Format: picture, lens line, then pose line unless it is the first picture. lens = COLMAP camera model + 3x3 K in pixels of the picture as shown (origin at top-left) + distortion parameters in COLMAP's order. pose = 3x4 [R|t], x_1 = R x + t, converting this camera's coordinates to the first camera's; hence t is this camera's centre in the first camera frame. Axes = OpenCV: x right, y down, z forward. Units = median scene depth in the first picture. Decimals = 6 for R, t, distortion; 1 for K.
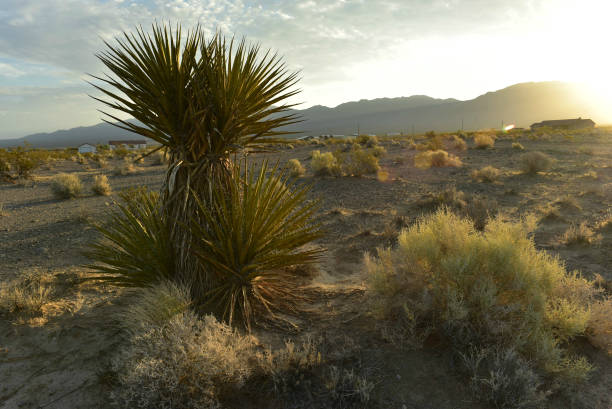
lens RADIAL K [[418.0, 0, 308.0], [0, 418.0, 204.1], [0, 0, 1]] dist [-0.068836, 0.045739]
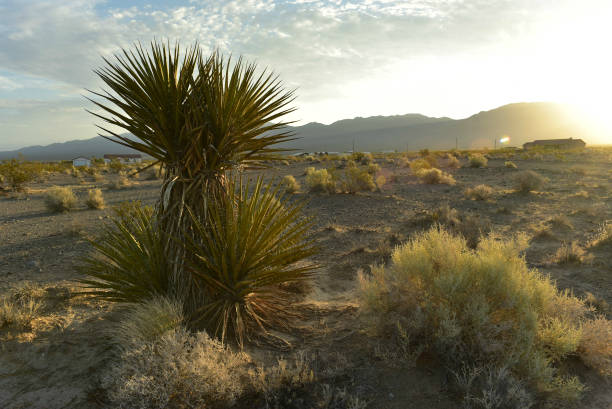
lens RADIAL K [[418.0, 0, 308.8], [0, 418.0, 202.9], [0, 0, 1]] dist [-0.068836, 0.045739]
pose [[0.999831, 0.011420, 0.014433, 0.000701], [-0.010814, 0.999085, -0.041380, -0.001210], [-0.014893, 0.041217, 0.999039, -0.005171]]
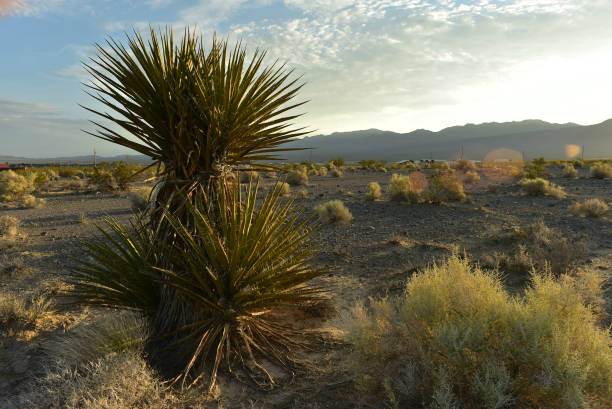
lens RADIAL K [[418.0, 0, 308.5], [0, 418.0, 201.0], [0, 0, 1]] dist [-0.068836, 0.045739]
pose [[0.971384, 0.049013, -0.232404, 0.187467], [-0.062877, 0.996633, -0.052622, -0.020291], [0.229043, 0.065729, 0.971195, 0.174613]]
